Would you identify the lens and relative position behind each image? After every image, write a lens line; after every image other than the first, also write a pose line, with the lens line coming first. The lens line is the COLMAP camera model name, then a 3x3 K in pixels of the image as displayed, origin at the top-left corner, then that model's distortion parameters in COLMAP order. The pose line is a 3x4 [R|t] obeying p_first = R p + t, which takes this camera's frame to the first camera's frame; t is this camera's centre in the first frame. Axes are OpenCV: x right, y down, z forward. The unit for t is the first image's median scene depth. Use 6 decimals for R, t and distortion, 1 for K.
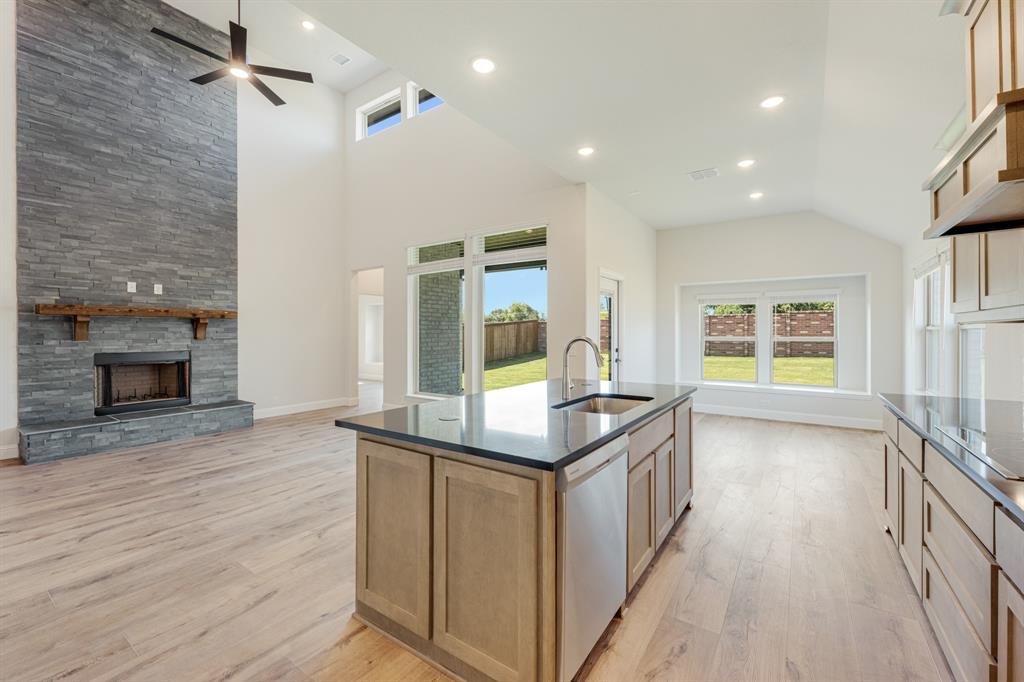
lens RADIAL K [[411.1, 0, 473.3], [0, 411.1, 333.4], [0, 0, 1]] dist [-0.003437, -0.000076]
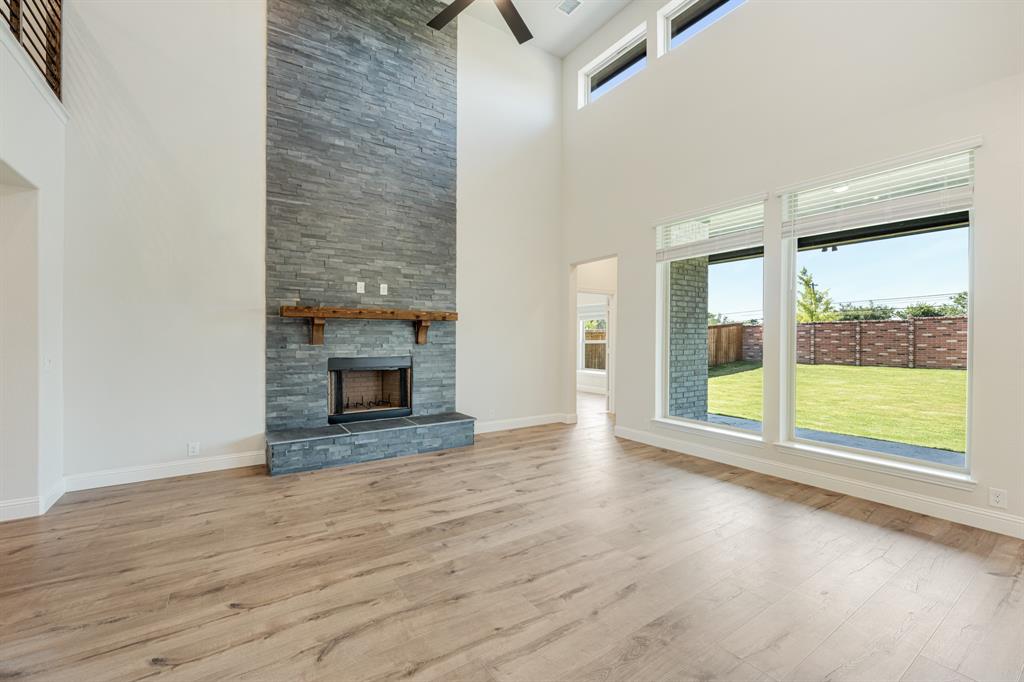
lens RADIAL K [[401.4, 0, 494.8], [0, 401.4, 337.3], [0, 0, 1]] dist [-0.009342, 0.000079]
pose [[0.941966, 0.004369, -0.335680, -0.235709], [-0.005144, 0.999986, -0.001420, 0.000130], [0.335669, 0.003065, 0.941975, 0.240587]]
